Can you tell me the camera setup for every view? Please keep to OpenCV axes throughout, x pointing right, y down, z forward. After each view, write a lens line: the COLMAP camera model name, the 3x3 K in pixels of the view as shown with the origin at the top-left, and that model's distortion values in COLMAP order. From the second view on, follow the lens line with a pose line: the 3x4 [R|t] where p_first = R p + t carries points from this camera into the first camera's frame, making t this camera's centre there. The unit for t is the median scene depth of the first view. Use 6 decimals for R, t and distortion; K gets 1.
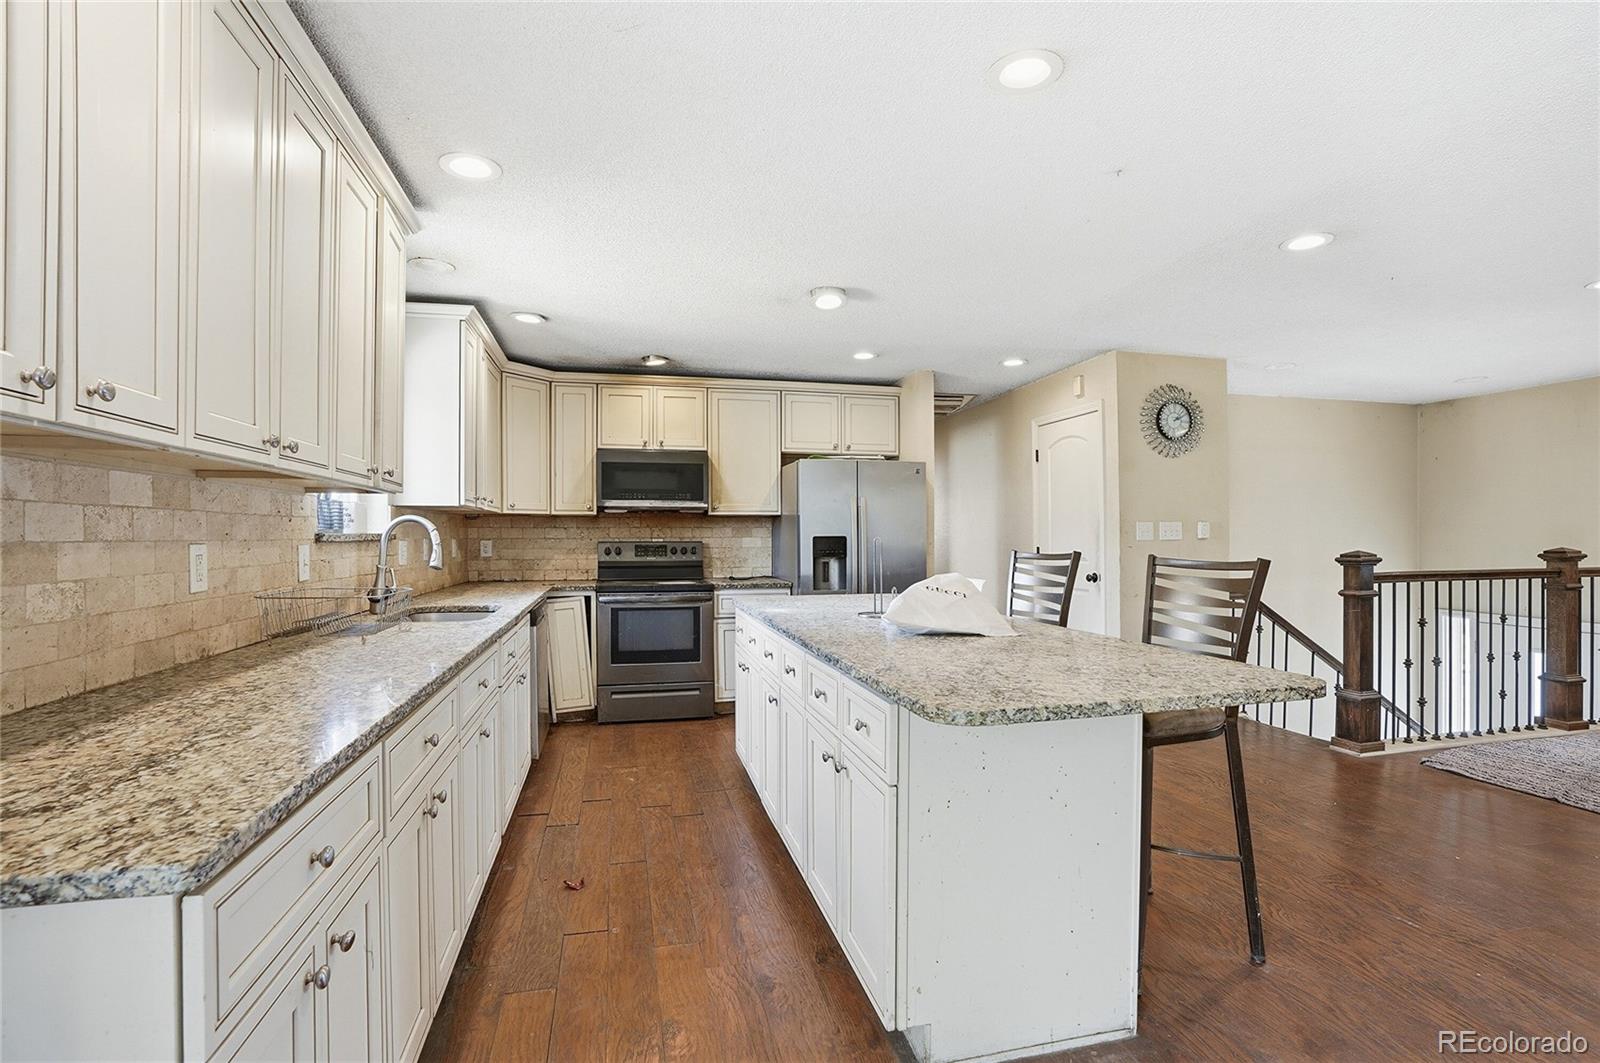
lens RADIAL K [[749.4, 0, 803.2], [0, 749.4, 540.6], [0, 0, 1]] dist [-0.050354, 0.001636]
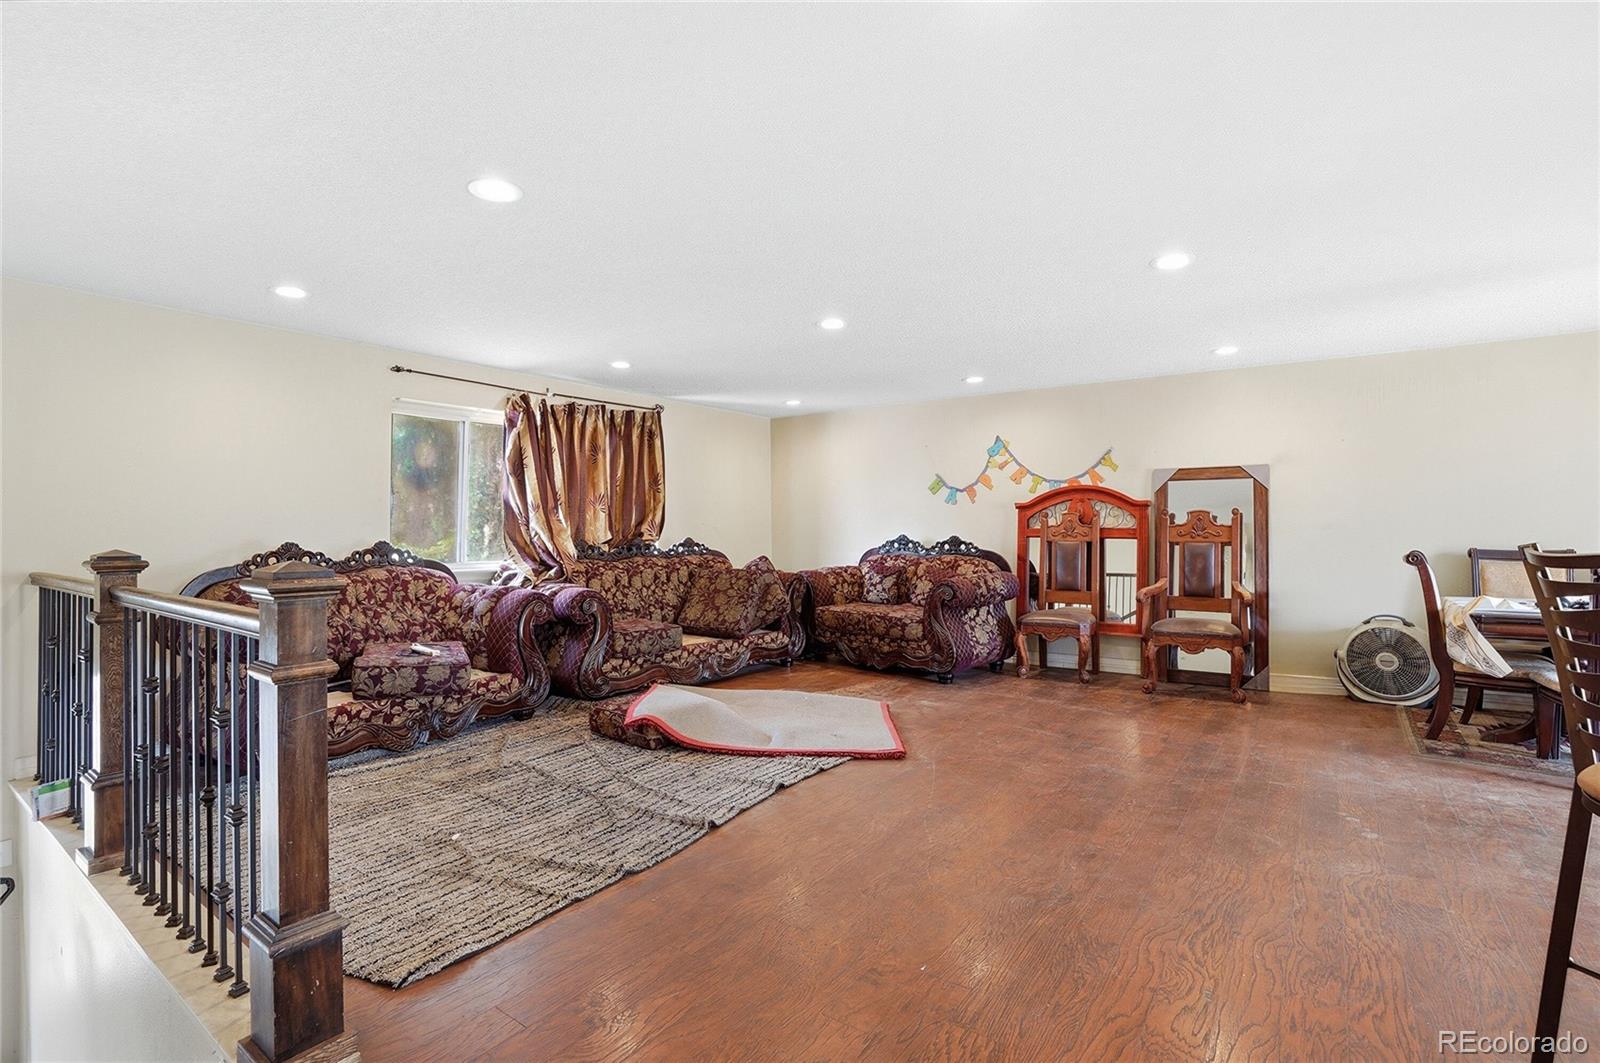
lens RADIAL K [[760.1, 0, 793.7], [0, 760.1, 521.3], [0, 0, 1]] dist [-0.063865, 0.024482]
pose [[-0.656641, 0.013251, 0.754087, 0.239541], [0.011788, 0.999904, -0.007305, -0.001874], [-0.754111, 0.004092, -0.656734, 0.898867]]
